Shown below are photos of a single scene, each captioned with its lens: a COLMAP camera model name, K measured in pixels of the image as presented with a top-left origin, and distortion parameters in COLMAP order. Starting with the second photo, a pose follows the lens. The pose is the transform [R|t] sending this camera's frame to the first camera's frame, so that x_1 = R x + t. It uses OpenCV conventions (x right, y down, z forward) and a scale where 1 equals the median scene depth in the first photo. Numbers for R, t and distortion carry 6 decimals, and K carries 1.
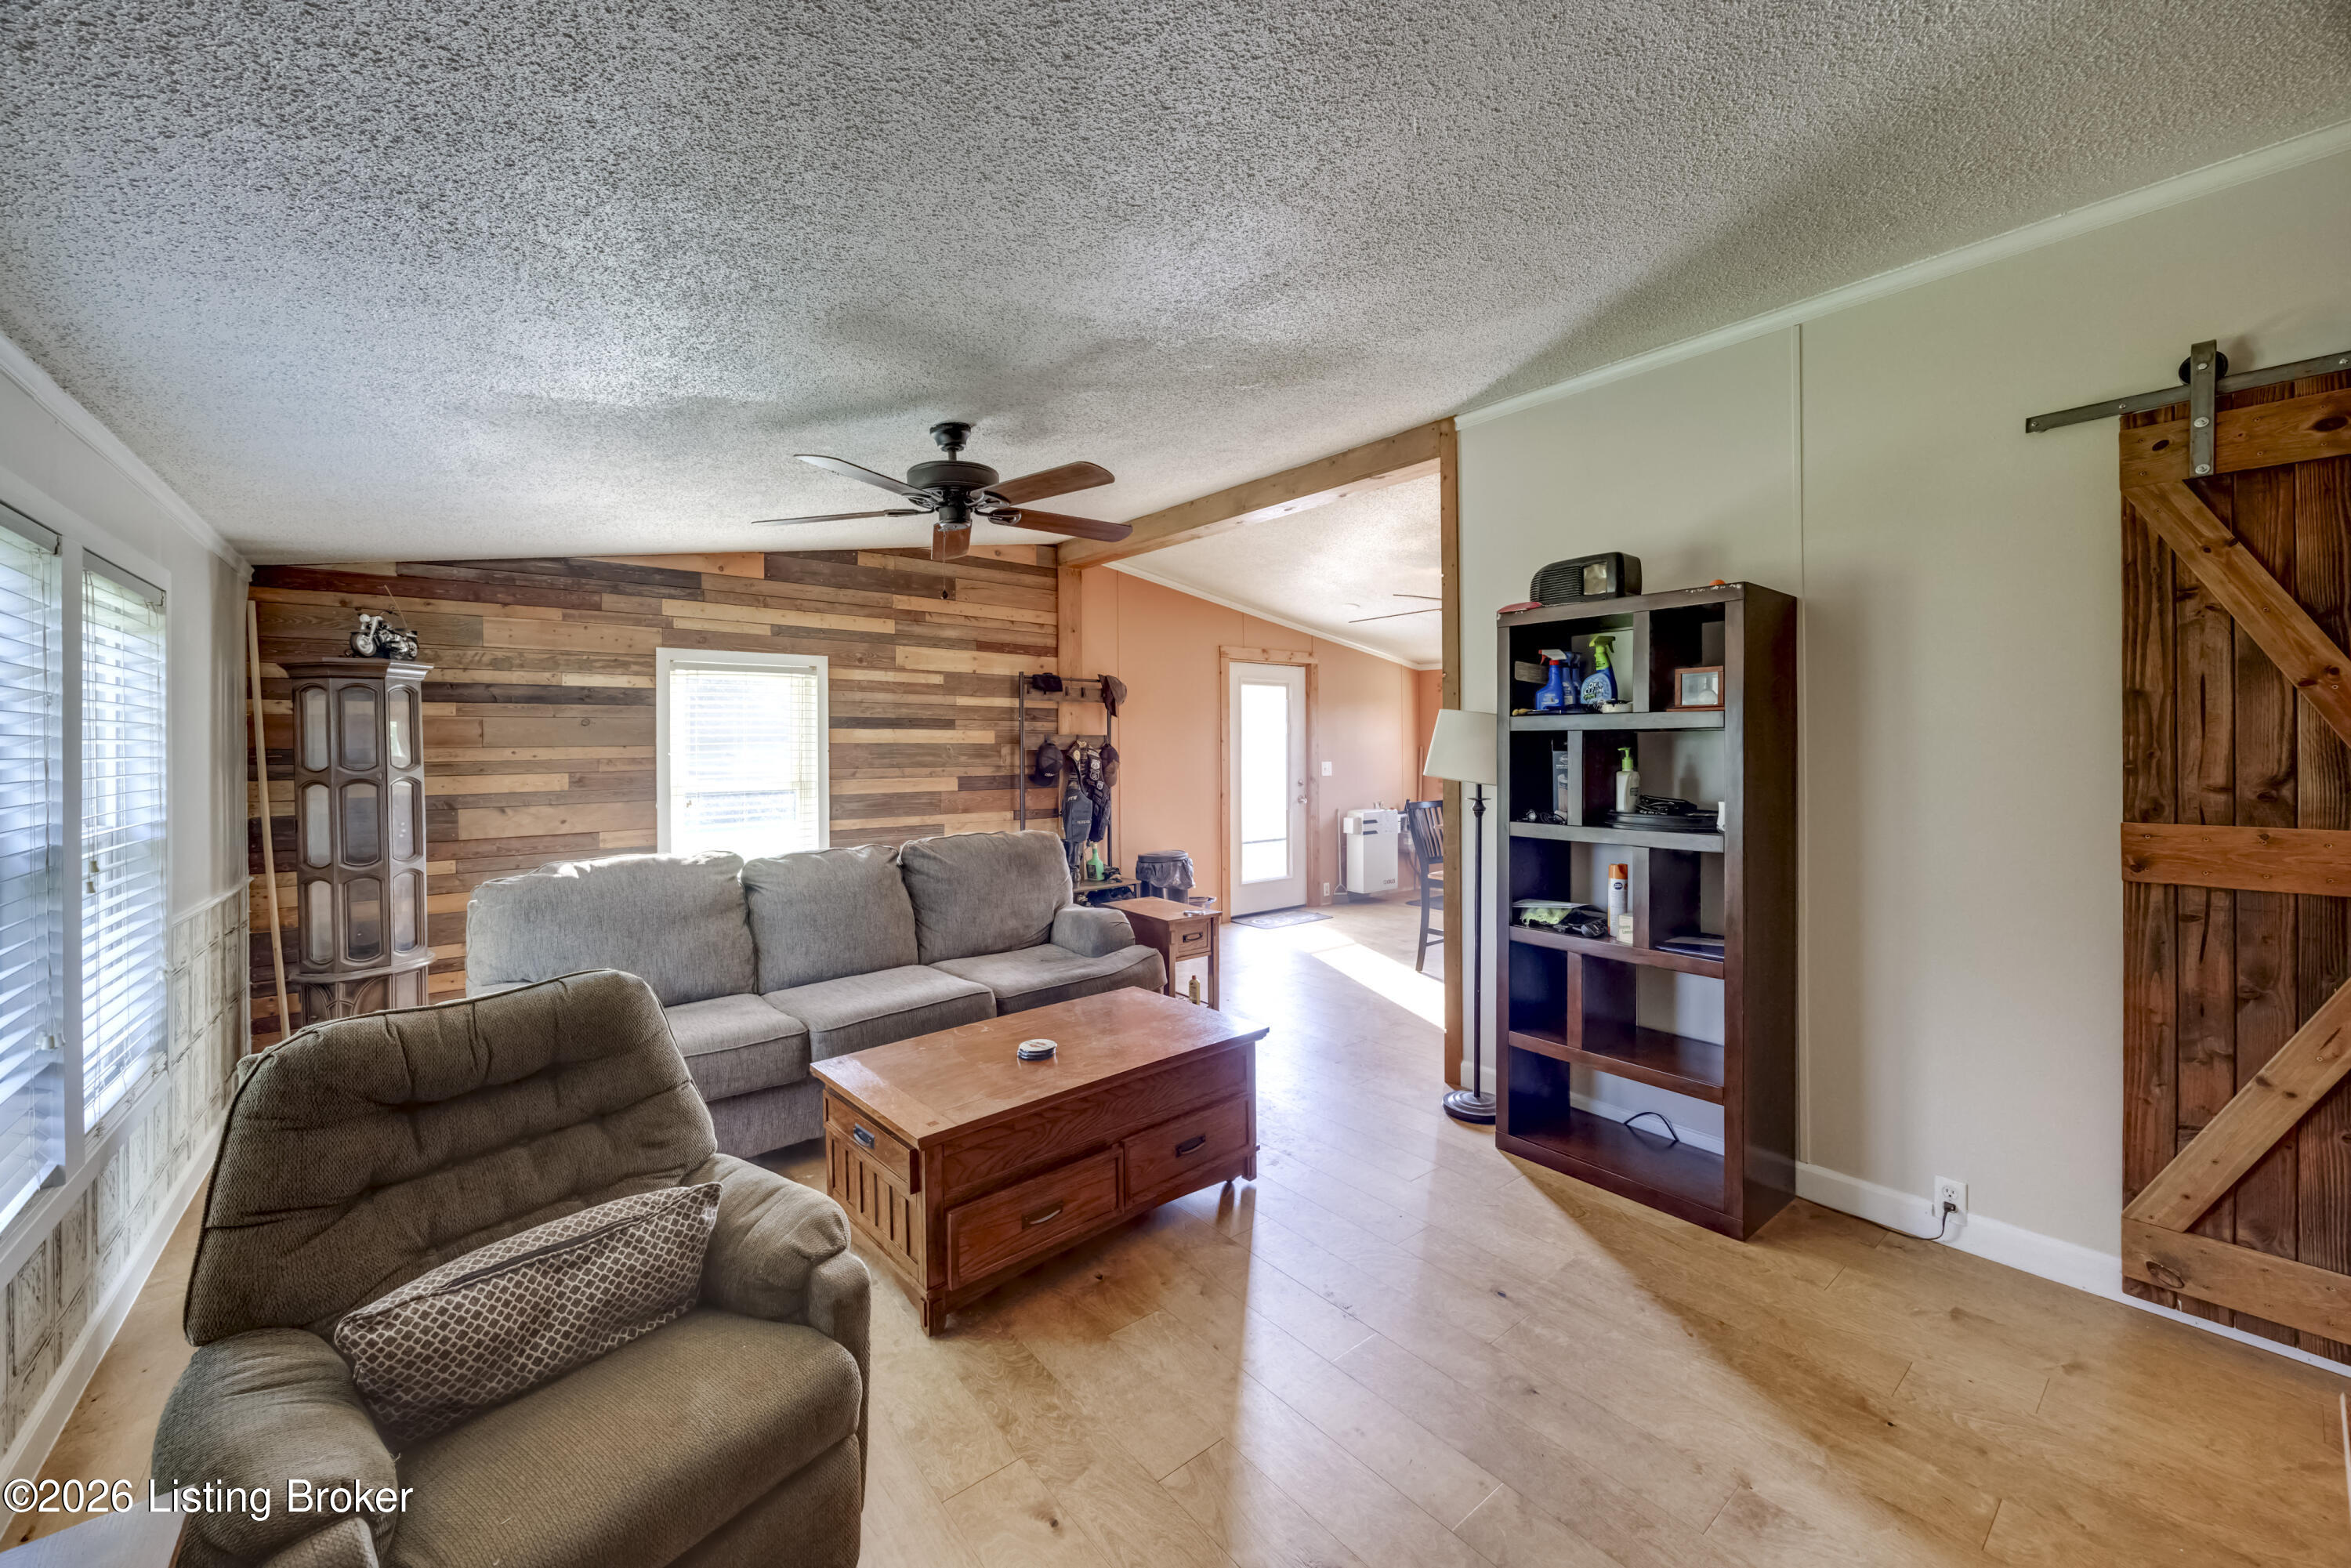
lens RADIAL K [[911.5, 0, 1171.2], [0, 911.5, 746.1], [0, 0, 1]] dist [-0.000486, -0.000054]
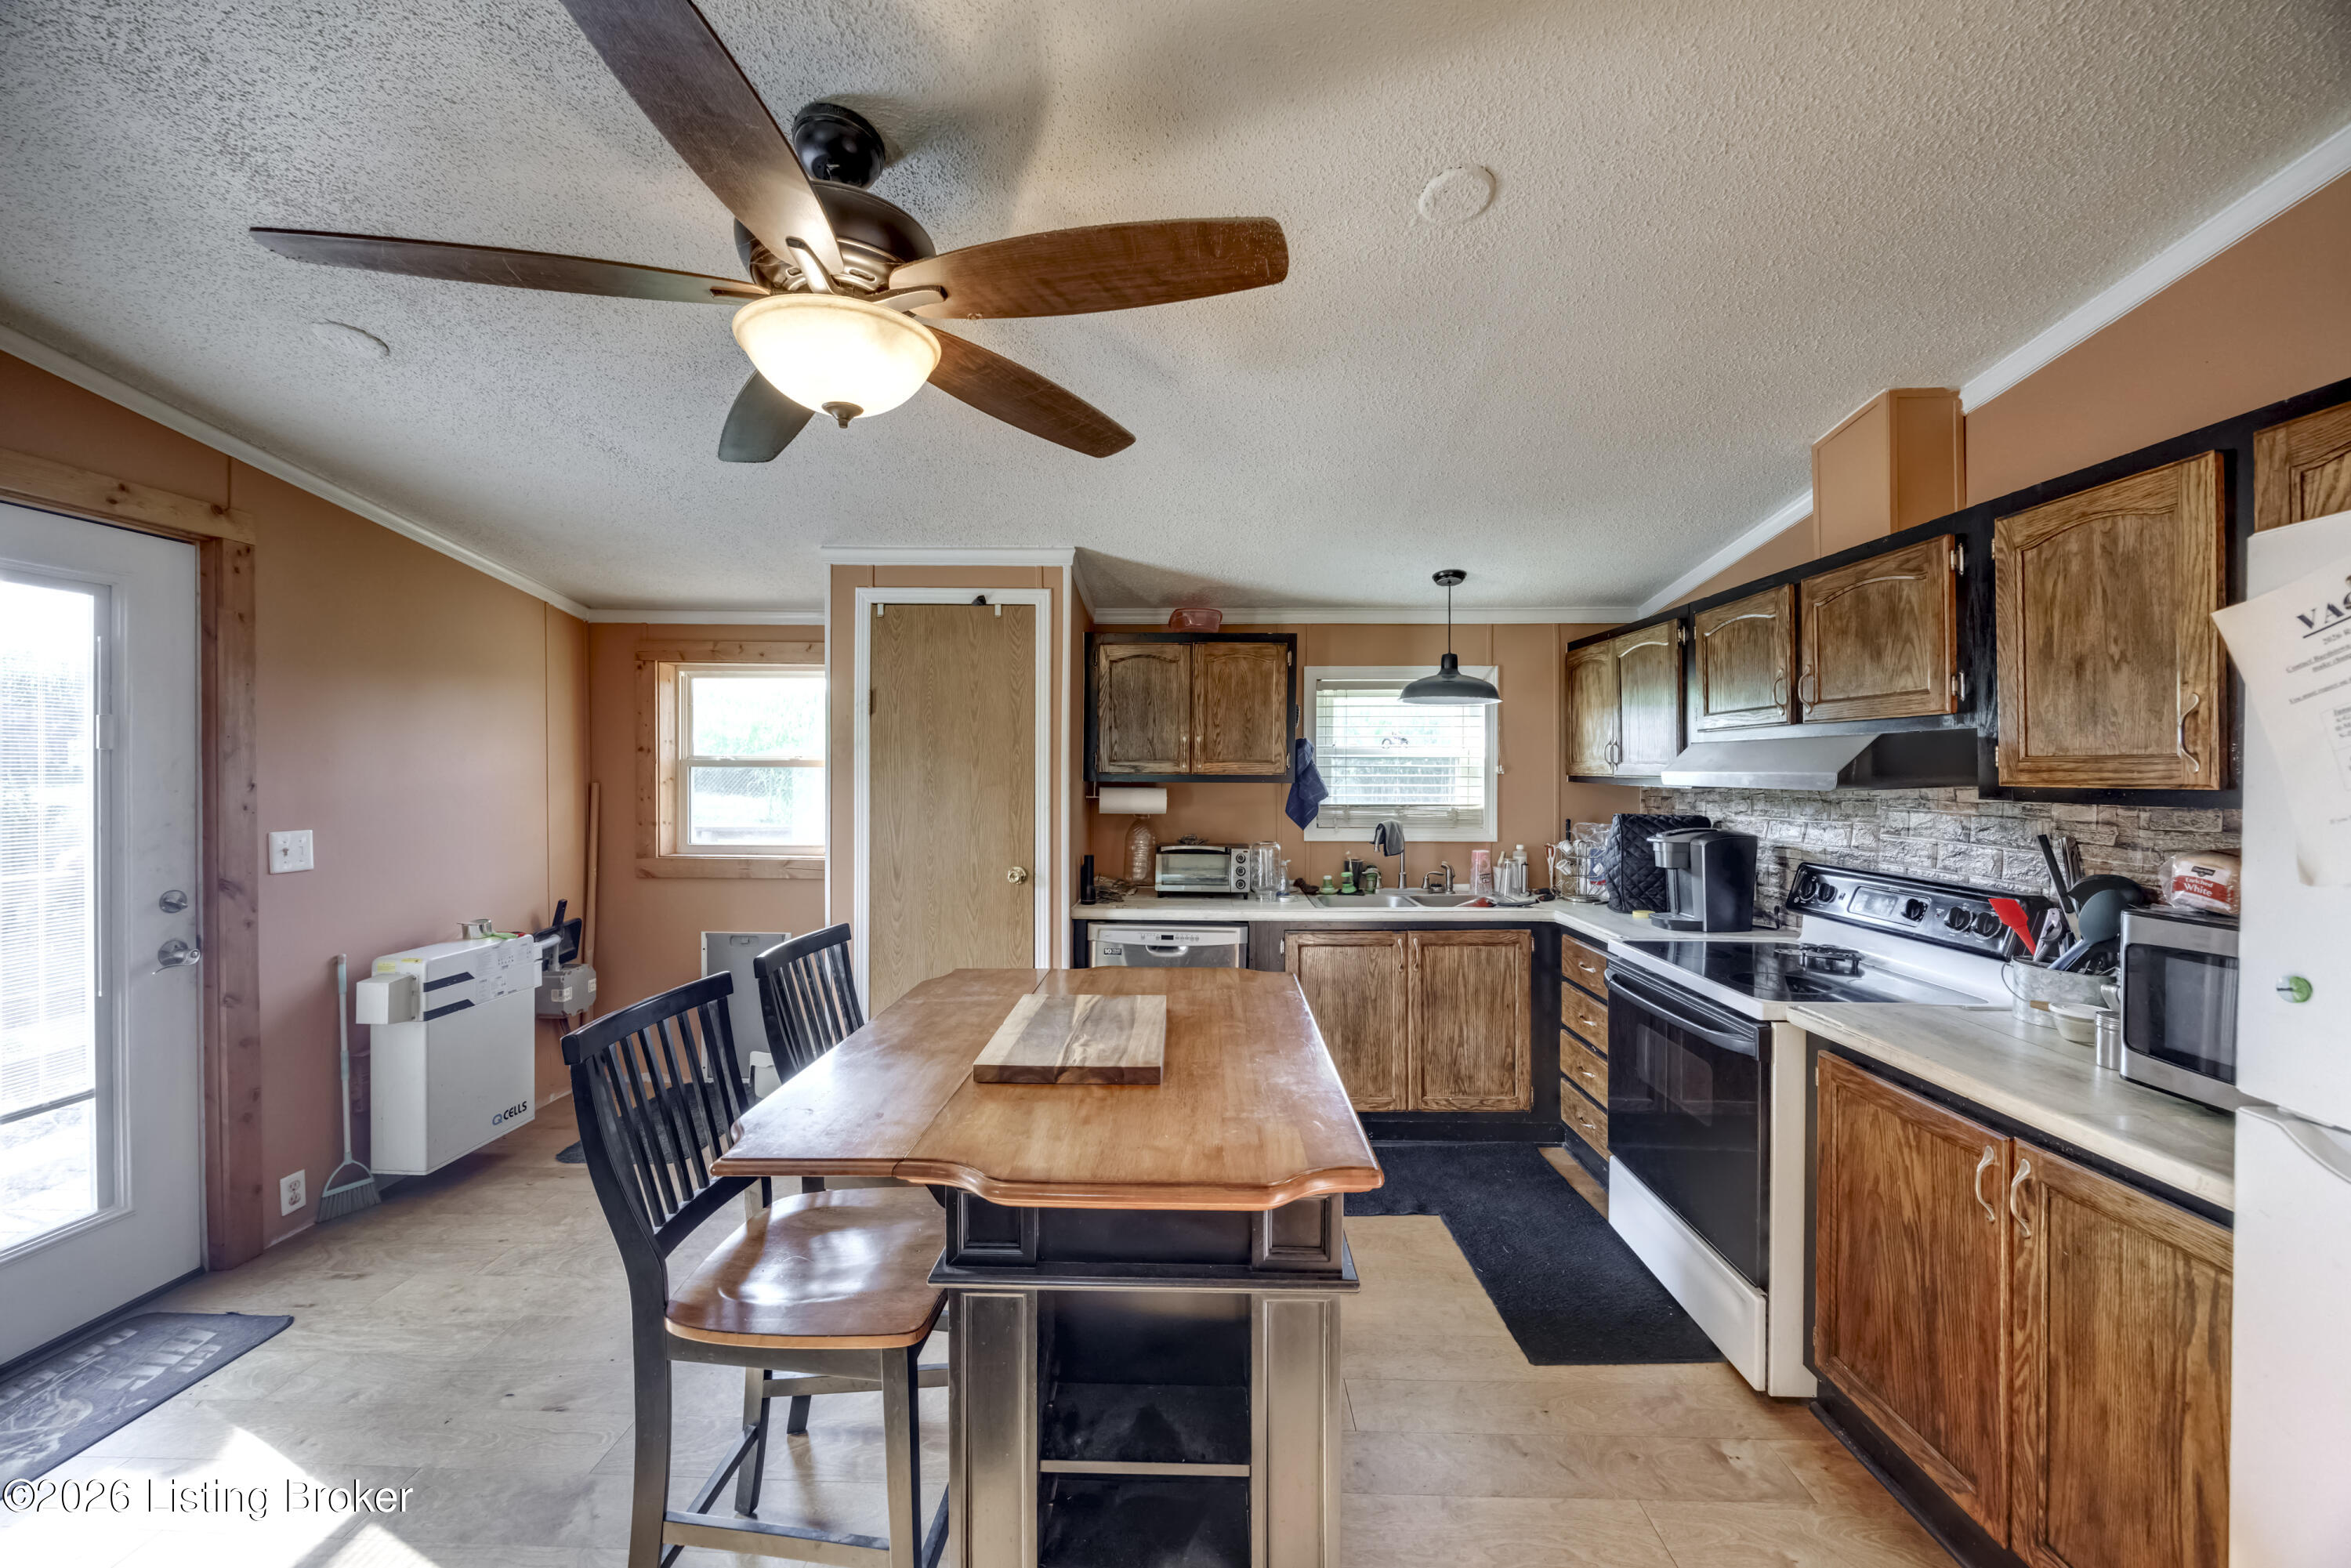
lens RADIAL K [[892.8, 0, 1176.3], [0, 892.8, 778.1], [0, 0, 1]] dist [-0.001178, -0.000162]
pose [[0.649069, -0.001017, 0.760729, 0.190035], [-0.005199, 0.999970, 0.005773, -0.010143], [-0.760712, -0.007702, 0.649044, 0.754720]]
